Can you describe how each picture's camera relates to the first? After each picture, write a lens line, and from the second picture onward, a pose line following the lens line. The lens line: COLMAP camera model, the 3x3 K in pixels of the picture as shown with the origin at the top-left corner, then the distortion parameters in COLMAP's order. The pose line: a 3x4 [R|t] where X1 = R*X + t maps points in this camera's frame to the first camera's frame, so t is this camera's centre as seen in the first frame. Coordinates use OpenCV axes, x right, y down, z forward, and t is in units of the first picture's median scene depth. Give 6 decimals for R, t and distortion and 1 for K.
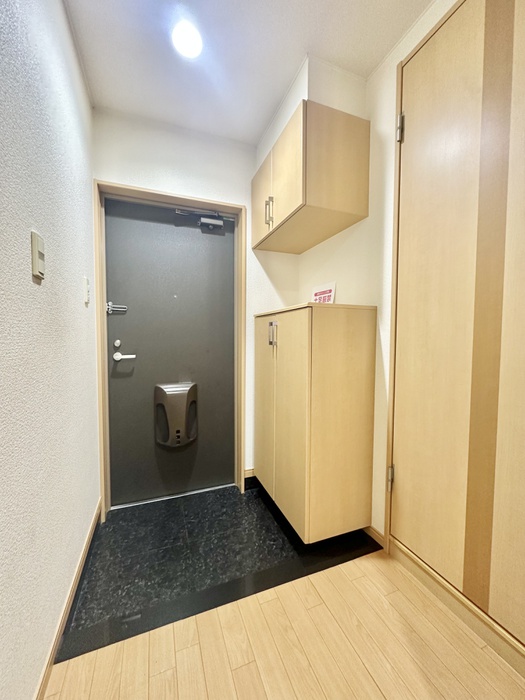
lens RADIAL K [[278.4, 0, 262.5], [0, 278.4, 350.0], [0, 0, 1]] dist [-0.002810, -0.000082]
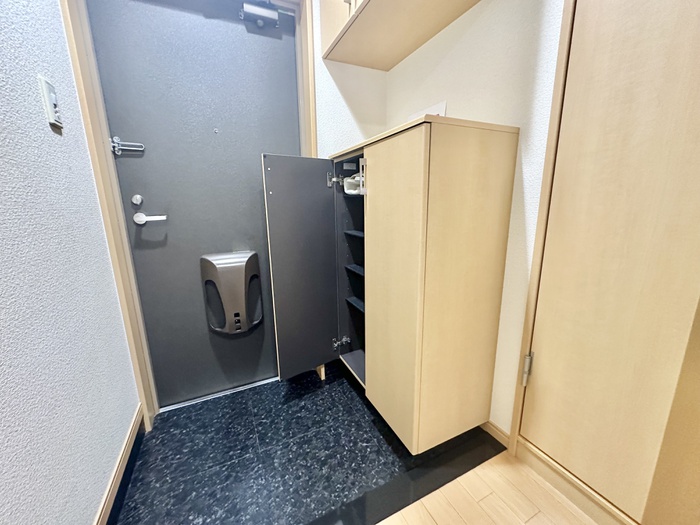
lens RADIAL K [[278.4, 0, 350.0], [0, 278.4, 262.5], [0, 0, 1]] dist [-0.002810, -0.000082]
pose [[0.997130, -0.036592, 0.066272, -0.042945], [0.025221, 0.985981, 0.164938, 0.035575], [-0.071378, -0.162794, 0.984075, 0.286706]]
